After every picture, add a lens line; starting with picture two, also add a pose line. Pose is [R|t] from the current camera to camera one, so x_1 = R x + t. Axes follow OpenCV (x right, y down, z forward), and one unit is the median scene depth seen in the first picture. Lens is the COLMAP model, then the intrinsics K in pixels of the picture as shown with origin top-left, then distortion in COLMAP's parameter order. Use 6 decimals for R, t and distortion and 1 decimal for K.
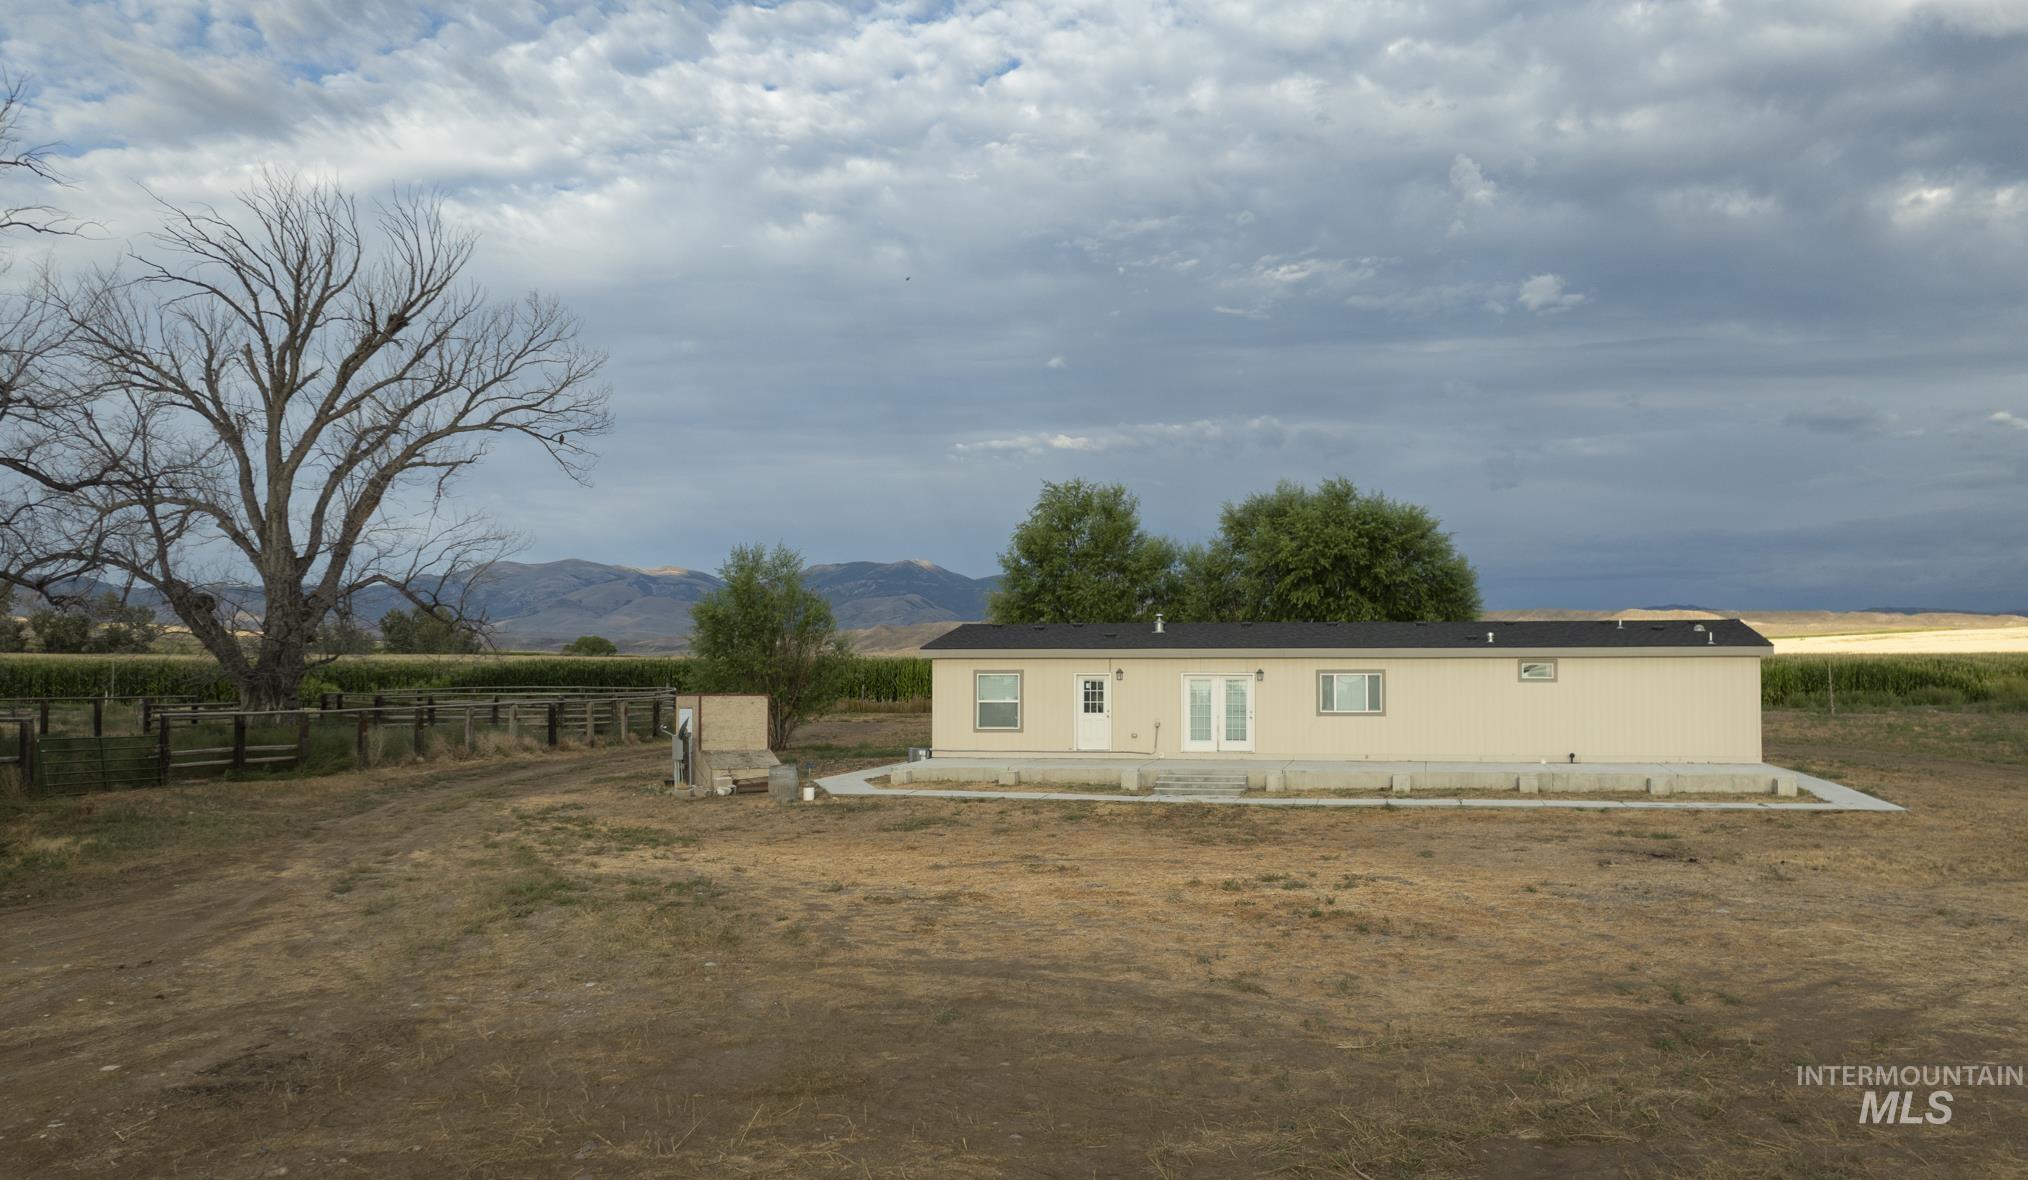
lens RADIAL K [[1647.5, 0, 1014.0], [0, 1647.5, 590.0], [0, 0, 1]] dist [-0.043311, -0.000933]
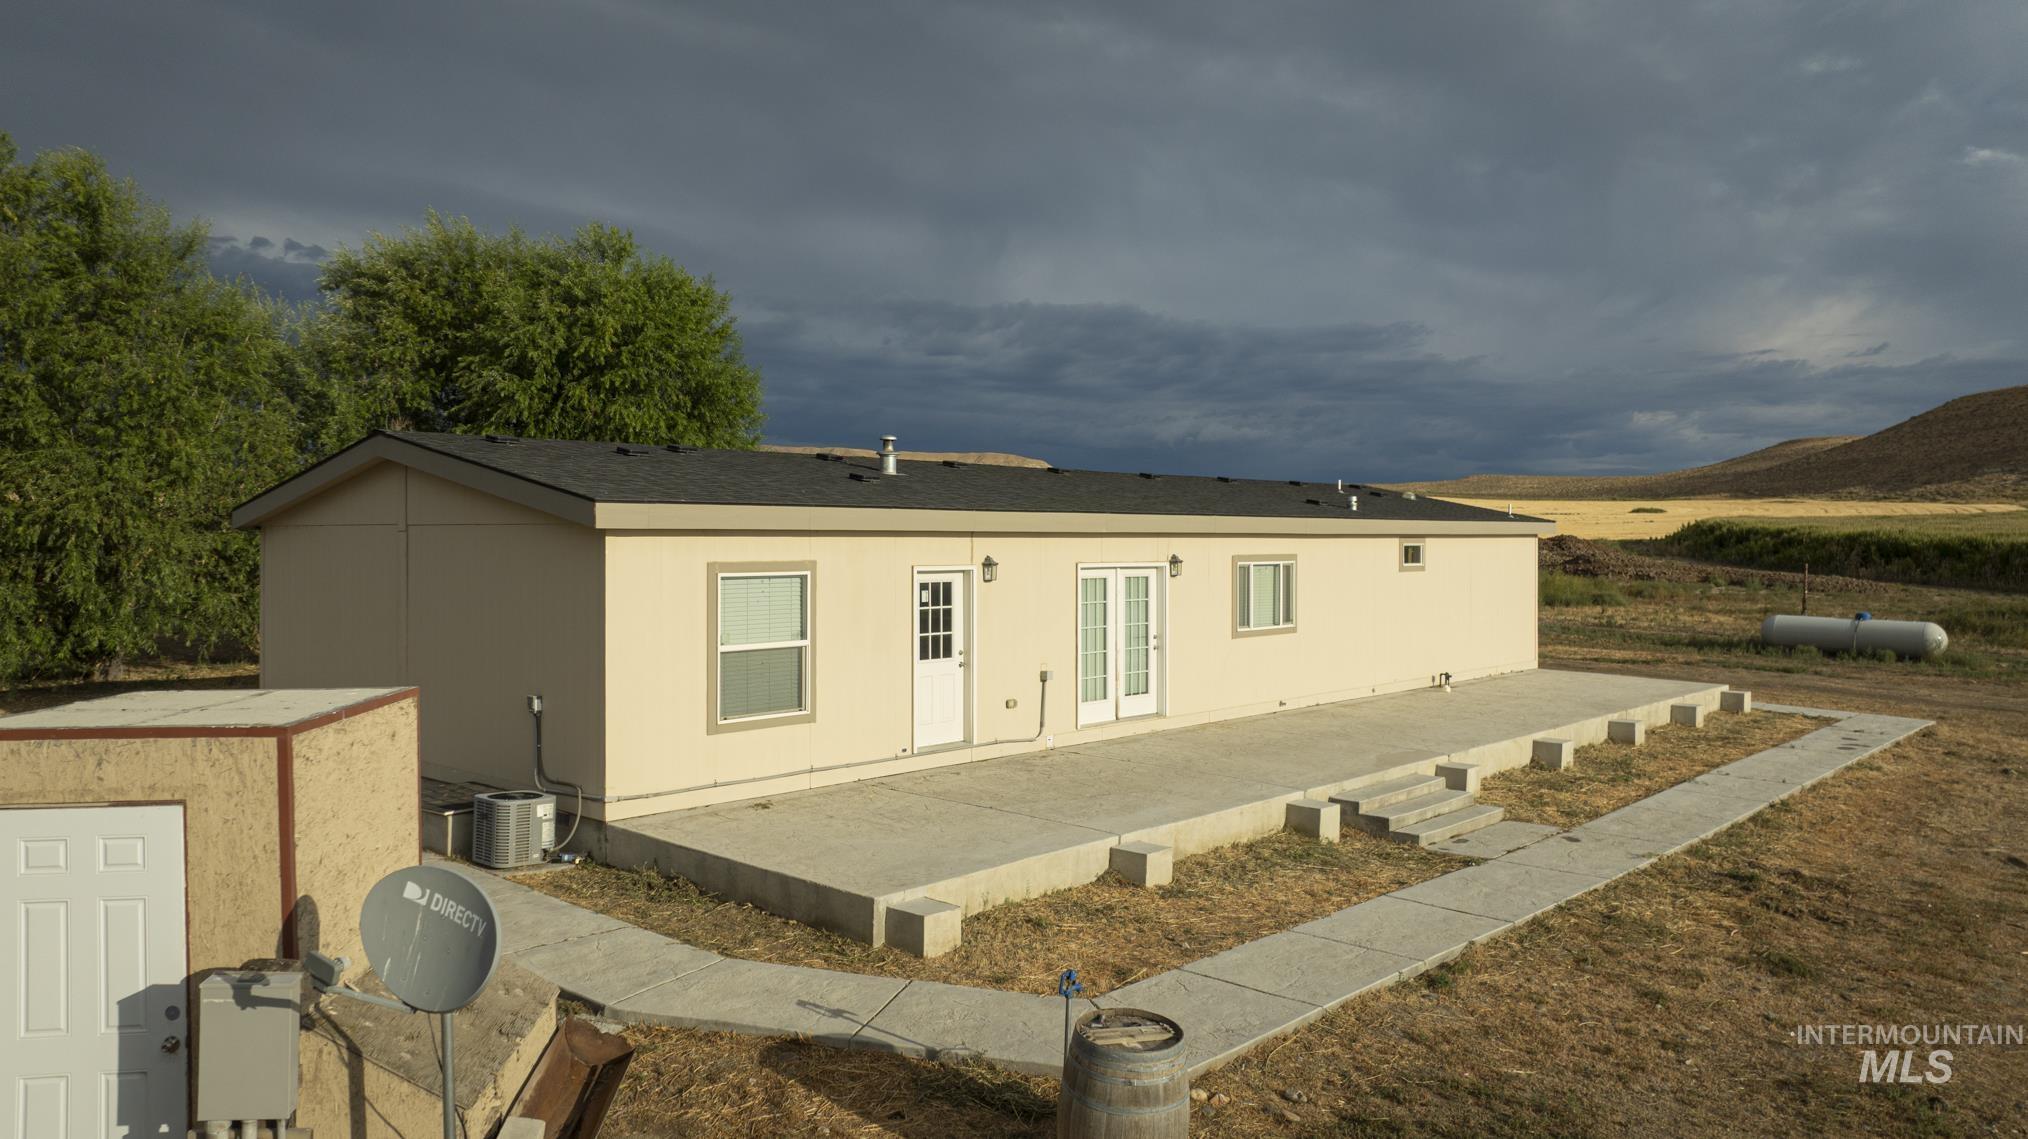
lens RADIAL K [[1474.1, 0, 1014.0], [0, 1474.1, 569.5], [0, 0, 1]] dist [-0.000081, 0.000471]
pose [[0.488152, -0.024549, 0.872413, -0.276389], [-0.068979, 0.995392, 0.066606, 0.024501], [-0.870029, -0.092692, 0.484209, 0.798444]]
